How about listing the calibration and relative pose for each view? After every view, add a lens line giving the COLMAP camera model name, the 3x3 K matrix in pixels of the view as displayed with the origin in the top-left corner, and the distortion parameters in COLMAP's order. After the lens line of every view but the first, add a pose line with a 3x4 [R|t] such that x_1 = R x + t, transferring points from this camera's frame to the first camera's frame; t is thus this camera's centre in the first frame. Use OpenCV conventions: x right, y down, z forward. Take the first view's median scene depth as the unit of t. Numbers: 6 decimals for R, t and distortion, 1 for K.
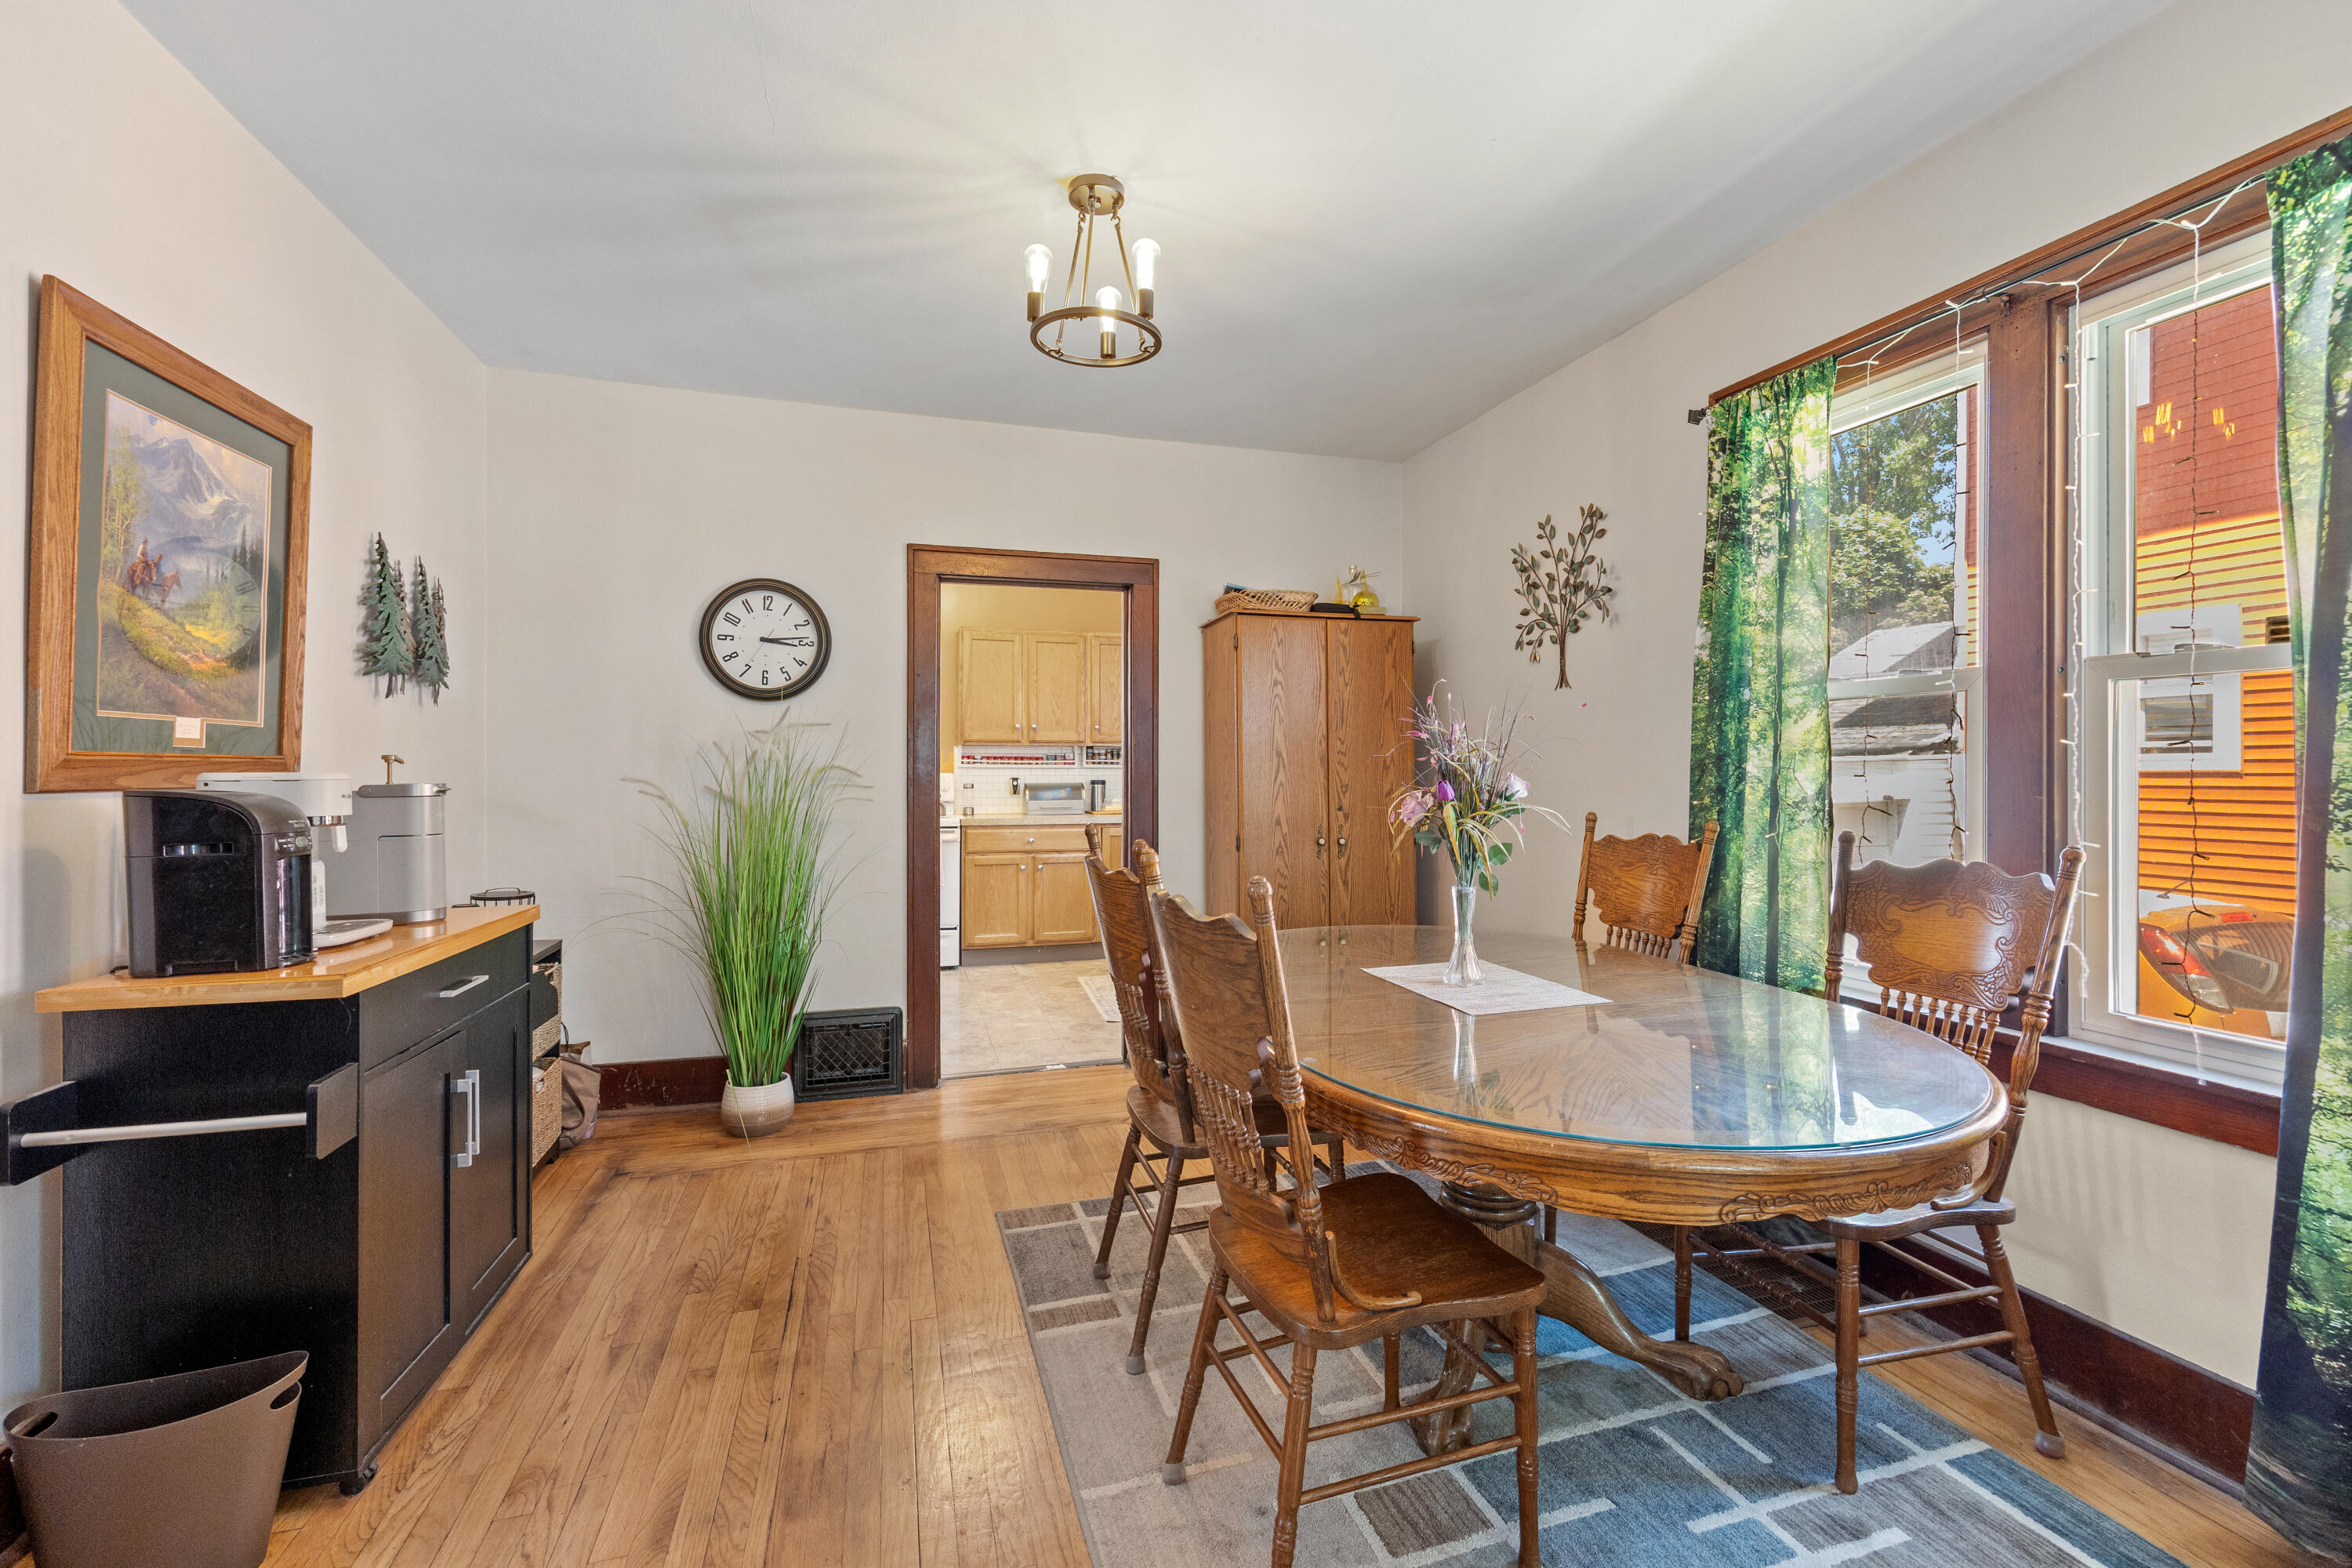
lens RADIAL K [[942.0, 0, 1176.0], [0, 942.0, 784.0], [0, 0, 1]] dist [-0.002482, 0.000065]
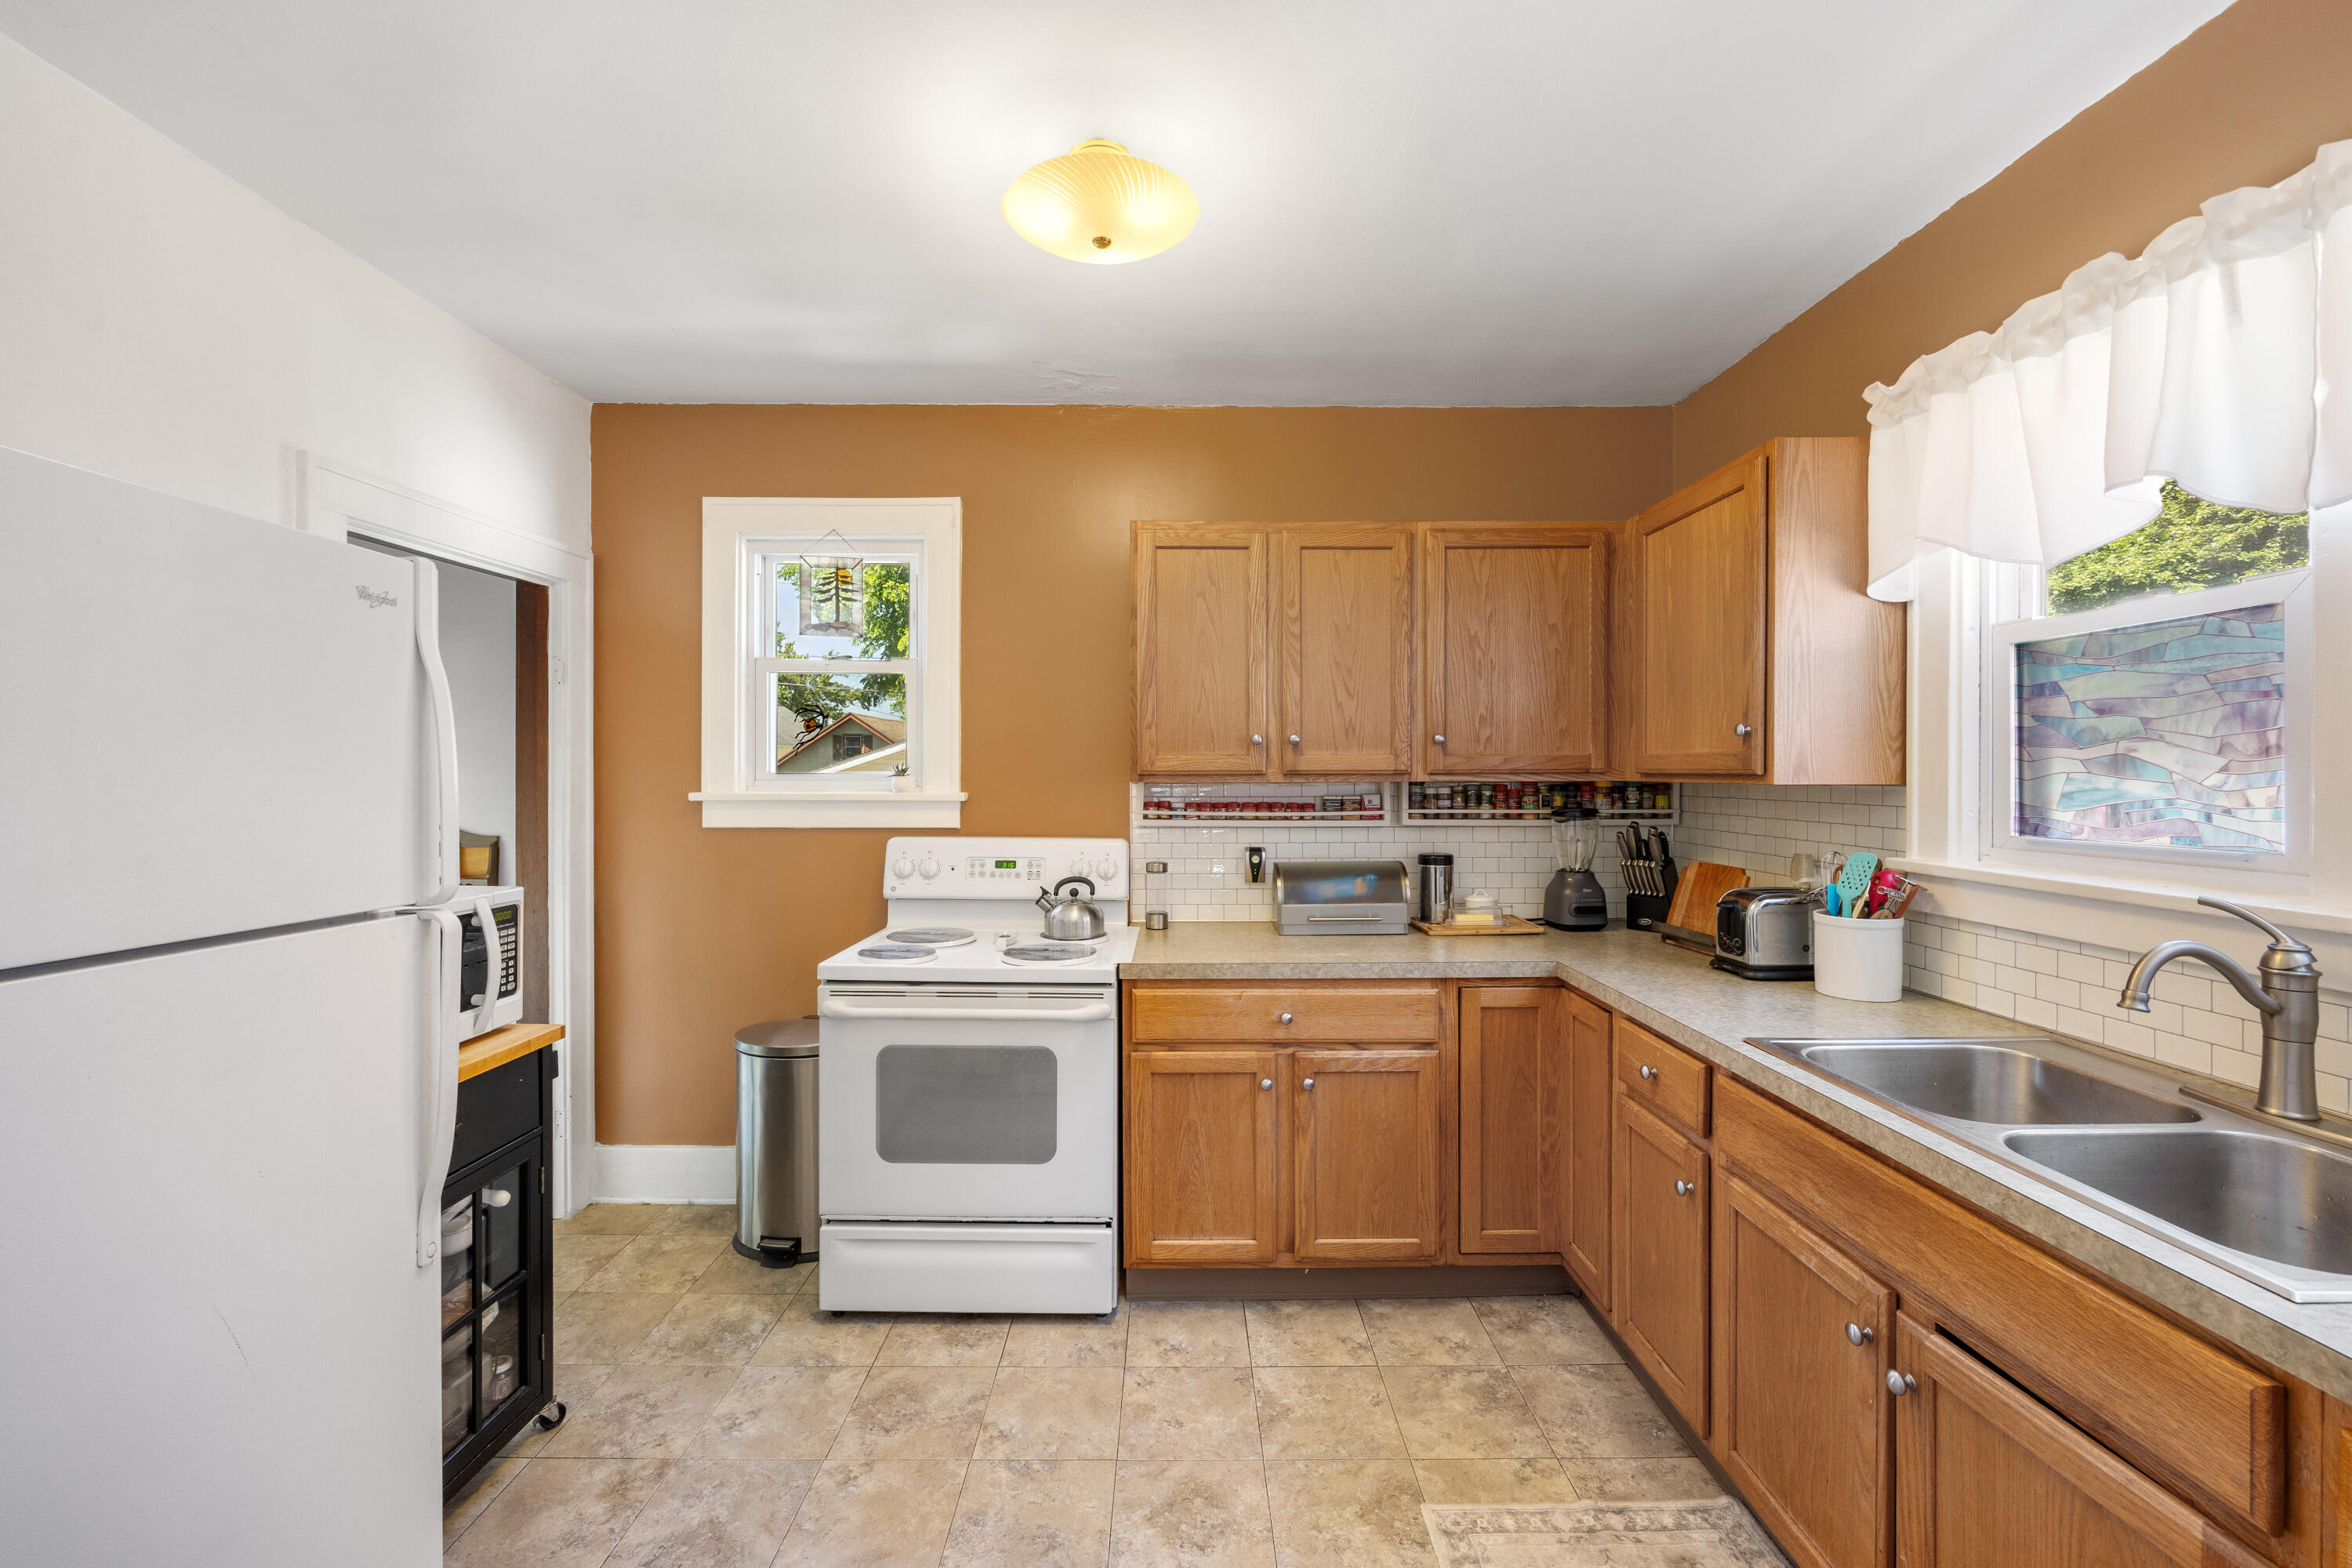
lens RADIAL K [[924.4, 0, 1178.7], [0, 924.4, 777.2], [0, 0, 1]] dist [-0.000656, -0.000061]
pose [[0.959727, -0.000299, -0.280935, -0.081944], [-0.002283, 0.999958, -0.008863, -0.039893], [0.280926, 0.009148, 0.959686, 0.574513]]
